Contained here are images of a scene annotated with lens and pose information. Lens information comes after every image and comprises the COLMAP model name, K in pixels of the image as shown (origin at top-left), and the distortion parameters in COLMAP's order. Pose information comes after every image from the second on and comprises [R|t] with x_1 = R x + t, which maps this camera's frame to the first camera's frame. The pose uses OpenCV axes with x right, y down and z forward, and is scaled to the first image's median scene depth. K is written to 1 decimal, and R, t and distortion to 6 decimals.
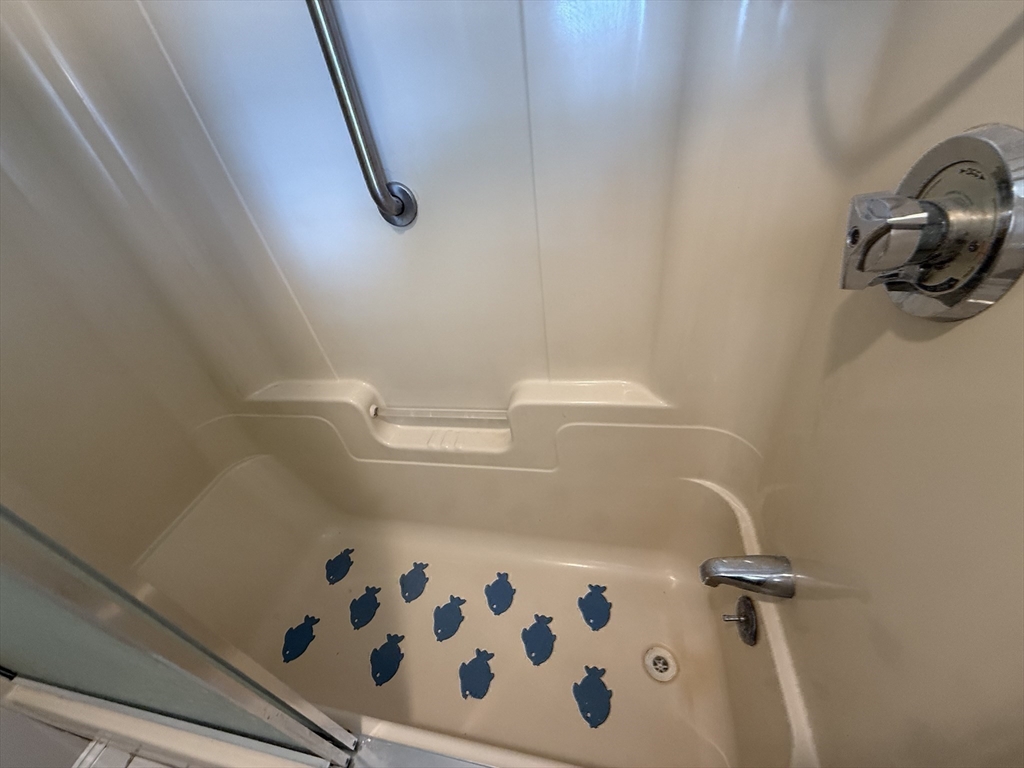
lens RADIAL K [[409.6, 0, 512.0], [0, 409.6, 384.0], [0, 0, 1]] dist [0.000030, -0.000001]
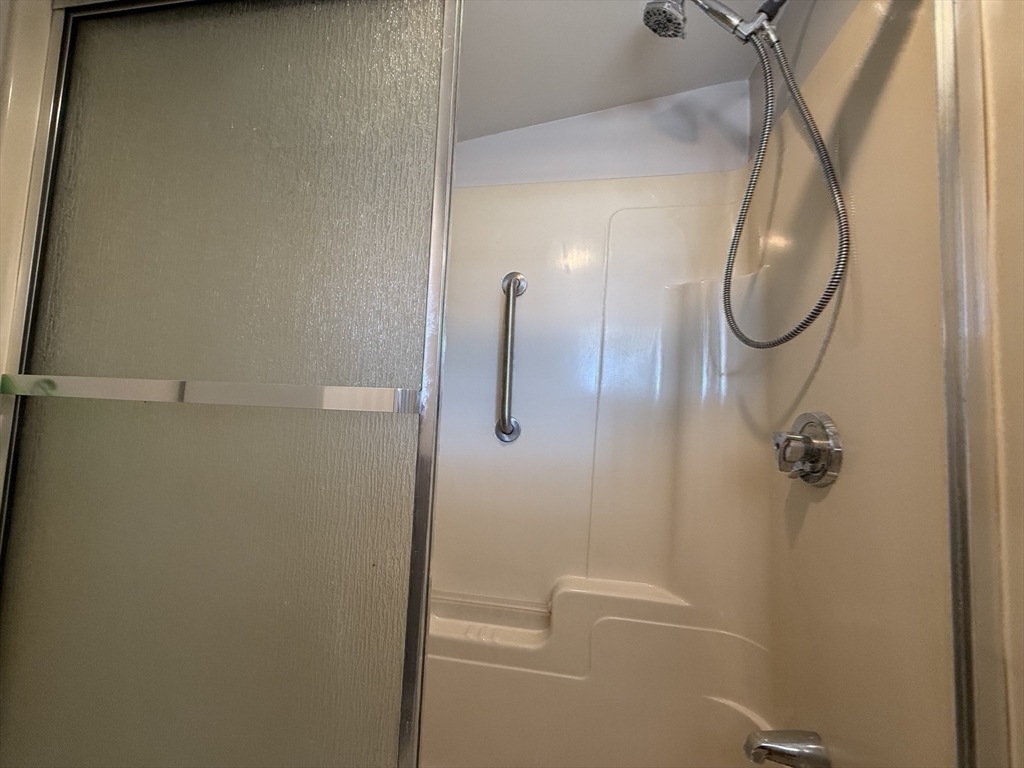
lens RADIAL K [[409.6, 0, 512.0], [0, 409.6, 384.0], [0, 0, 1]] dist [0.000030, -0.000001]
pose [[0.979977, 0.195758, 0.036381, -0.344110], [-0.123045, 0.739062, -0.662305, 0.482164], [-0.156540, 0.644567, 0.748351, -0.314604]]
